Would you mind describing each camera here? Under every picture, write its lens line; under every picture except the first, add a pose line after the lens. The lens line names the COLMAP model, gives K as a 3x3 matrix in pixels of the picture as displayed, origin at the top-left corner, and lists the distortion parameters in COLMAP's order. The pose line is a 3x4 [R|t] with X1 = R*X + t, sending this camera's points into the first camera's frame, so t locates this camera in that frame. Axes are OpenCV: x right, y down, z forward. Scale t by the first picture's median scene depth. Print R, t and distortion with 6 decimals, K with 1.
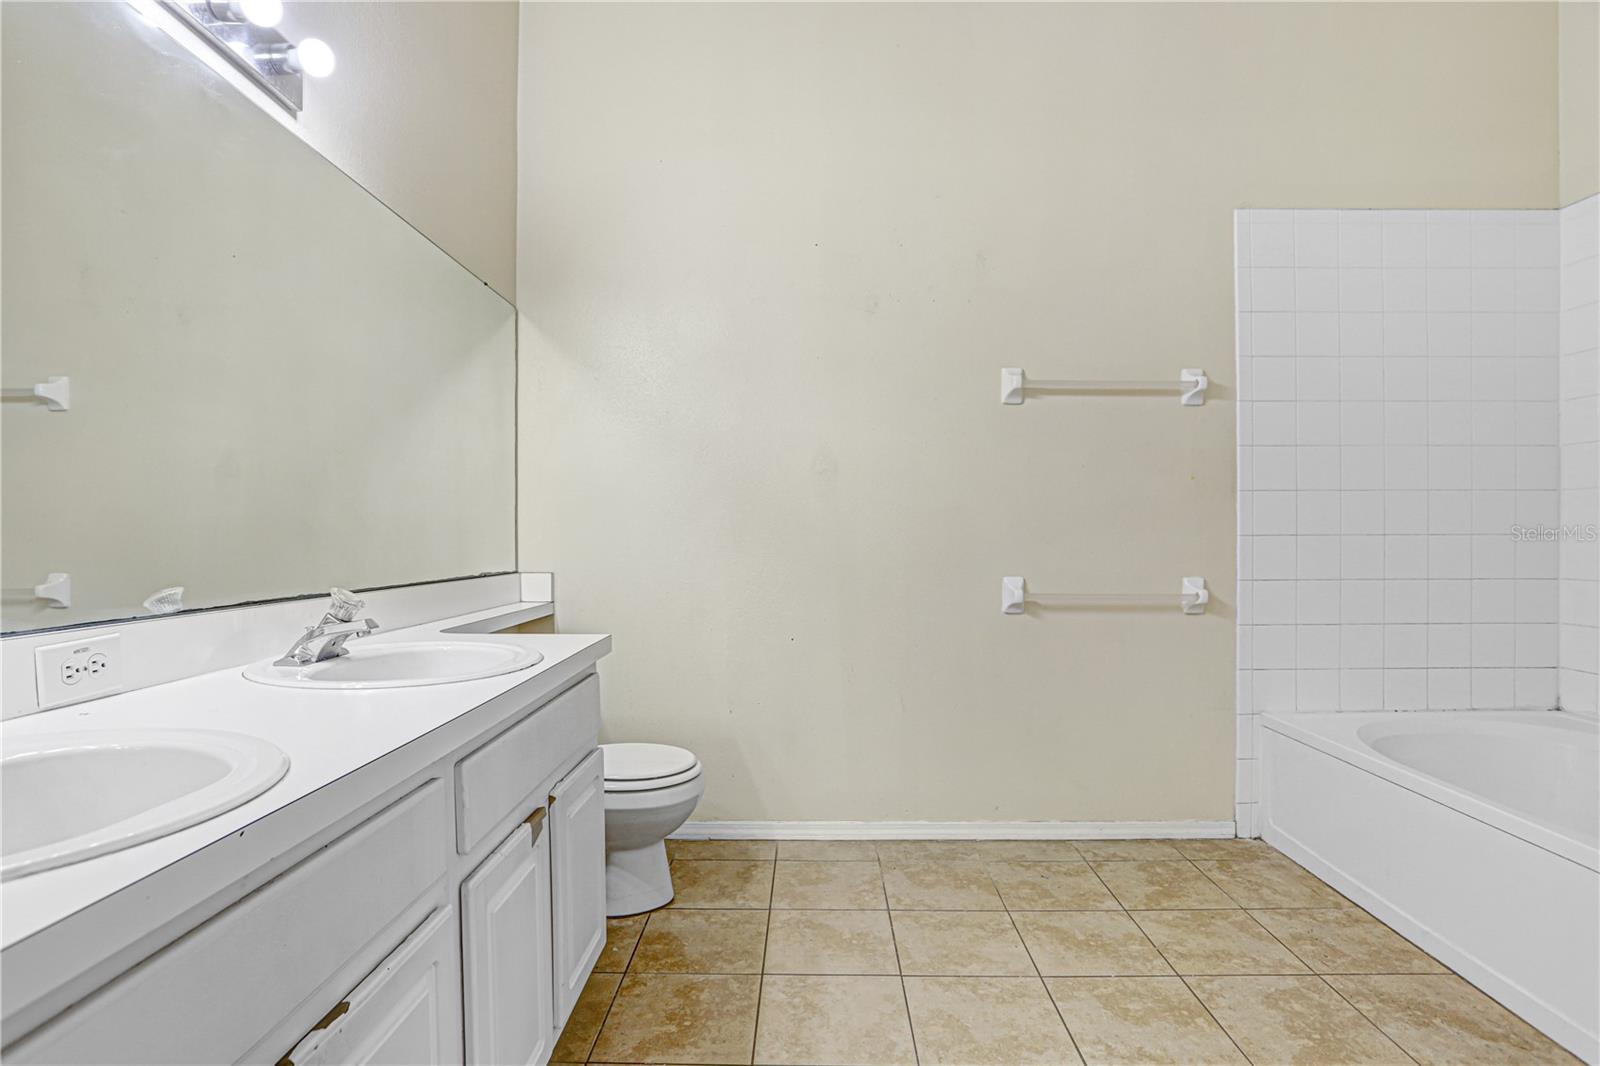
lens RADIAL K [[838.3, 0, 808.2], [0, 838.3, 535.7], [0, 0, 1]] dist [-0.045078, 0.000167]
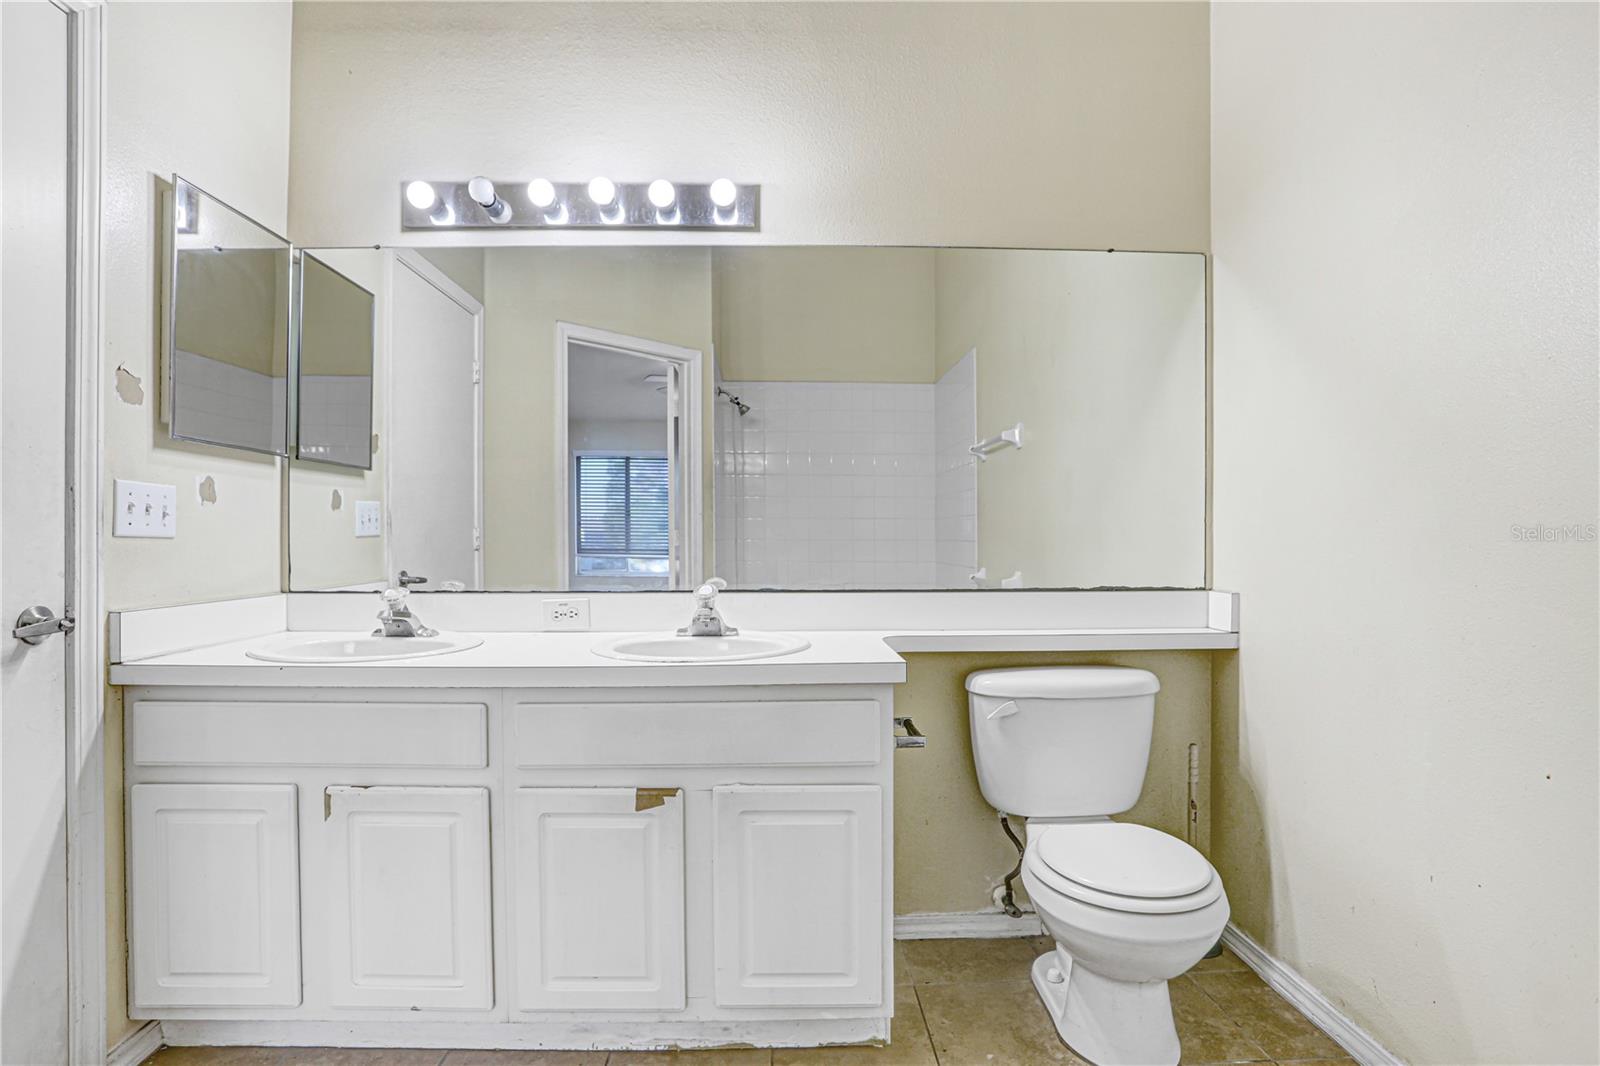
lens RADIAL K [[838.3, 0, 808.2], [0, 838.3, 535.7], [0, 0, 1]] dist [-0.045078, 0.000167]
pose [[0.032625, -0.006714, -0.999445, 1.076177], [0.001231, 0.999977, -0.006678, -0.007125], [0.999467, -0.001012, 0.032632, 1.483719]]
